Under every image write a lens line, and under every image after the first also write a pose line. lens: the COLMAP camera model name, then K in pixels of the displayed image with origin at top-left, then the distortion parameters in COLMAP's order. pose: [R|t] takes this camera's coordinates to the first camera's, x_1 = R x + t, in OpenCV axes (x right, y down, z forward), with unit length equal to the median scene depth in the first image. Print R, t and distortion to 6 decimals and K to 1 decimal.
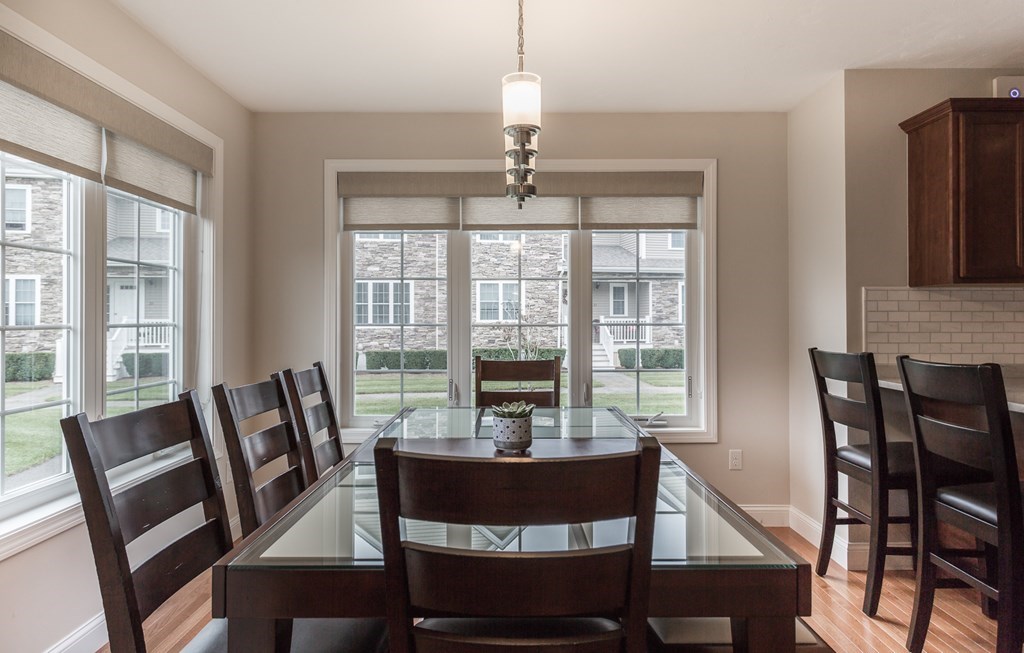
lens RADIAL K [[604.2, 0, 512.4], [0, 604.2, 312.9], [0, 0, 1]] dist [0.002496, 0.001800]
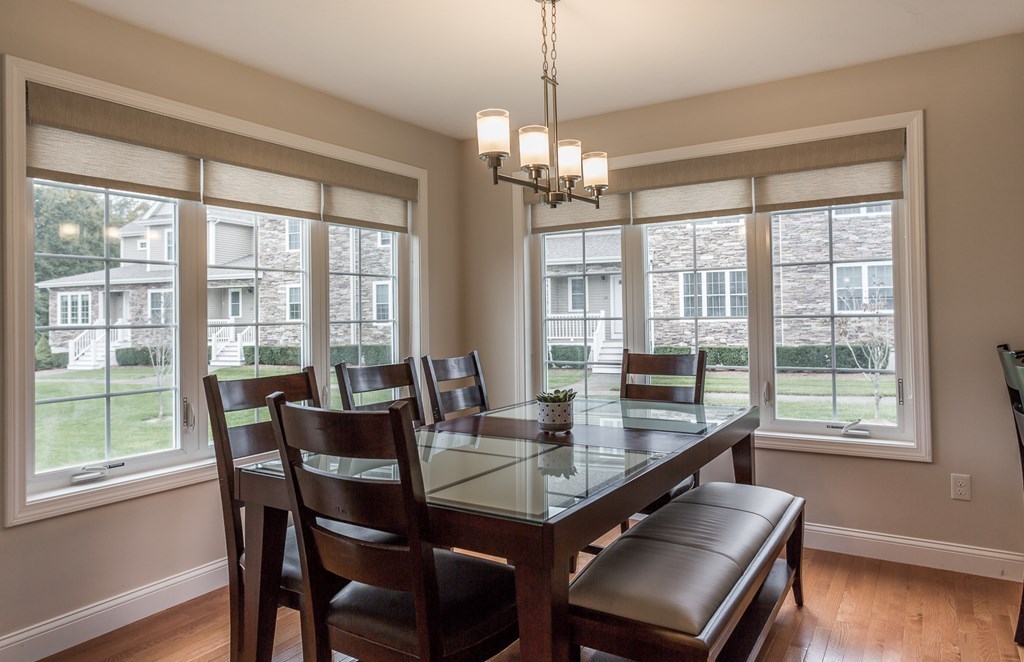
lens RADIAL K [[656.9, 0, 513.7], [0, 656.9, 306.8], [0, 0, 1]] dist [0.001696, 0.000992]
pose [[0.845057, -0.018861, -0.534343, 0.341147], [0.020121, 0.999792, -0.003469, -0.000212], [0.534297, -0.007820, 0.845260, -0.033727]]
